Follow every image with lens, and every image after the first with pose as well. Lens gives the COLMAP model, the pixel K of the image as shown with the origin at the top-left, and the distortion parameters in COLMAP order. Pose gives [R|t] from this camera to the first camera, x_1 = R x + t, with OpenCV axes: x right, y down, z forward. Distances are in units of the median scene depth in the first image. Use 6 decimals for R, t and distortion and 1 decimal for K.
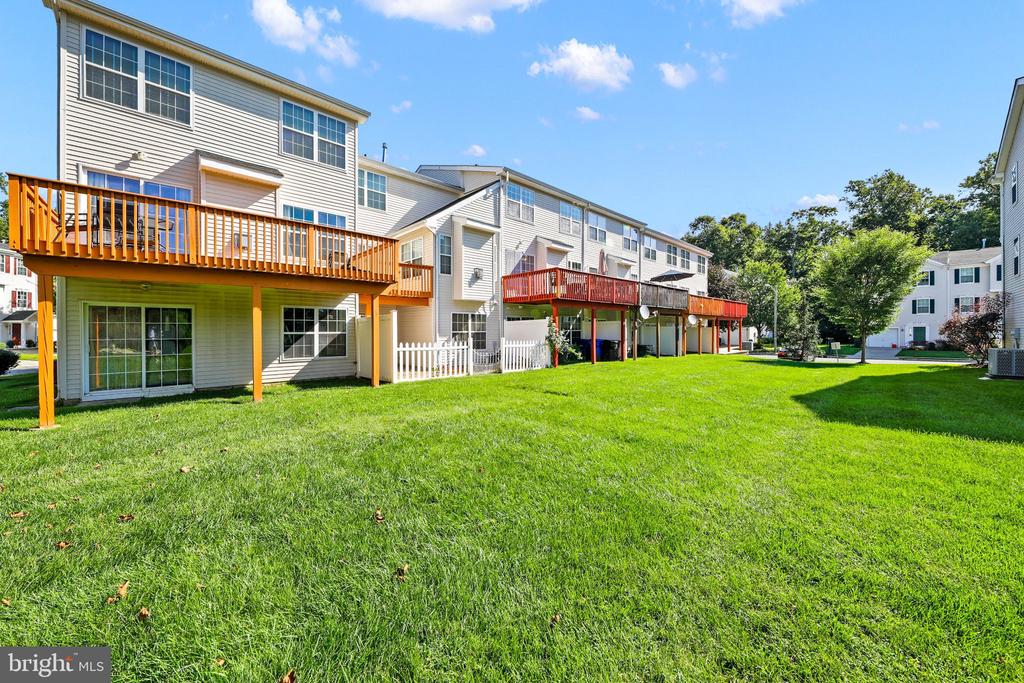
lens RADIAL K [[367.5, 0, 512.6], [0, 367.5, 340.9], [0, 0, 1]] dist [-0.001606, -0.000054]
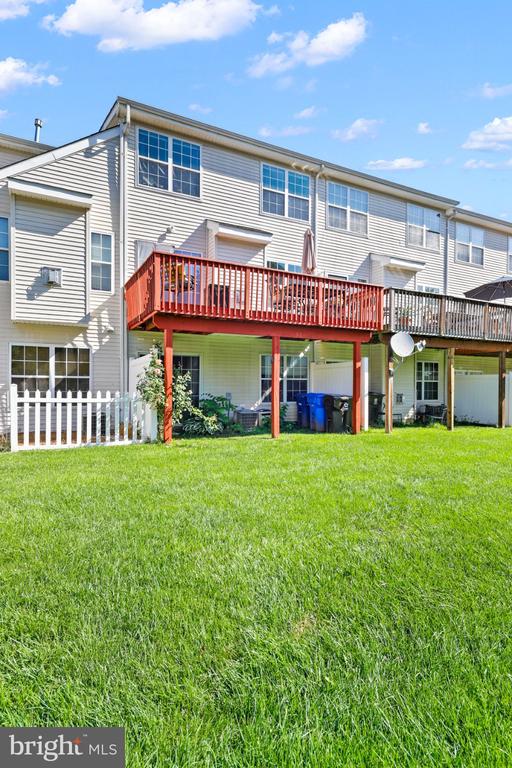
lens RADIAL K [[440.9, 0, 256.3], [0, 440.9, 400.0], [0, 0, 1]] dist [0.000079, 0.000410]
pose [[0.968686, 0.030426, -0.246416, 0.344441], [-0.025232, 0.999388, 0.024210, -0.010113], [0.247002, -0.017234, 0.968862, 0.326583]]
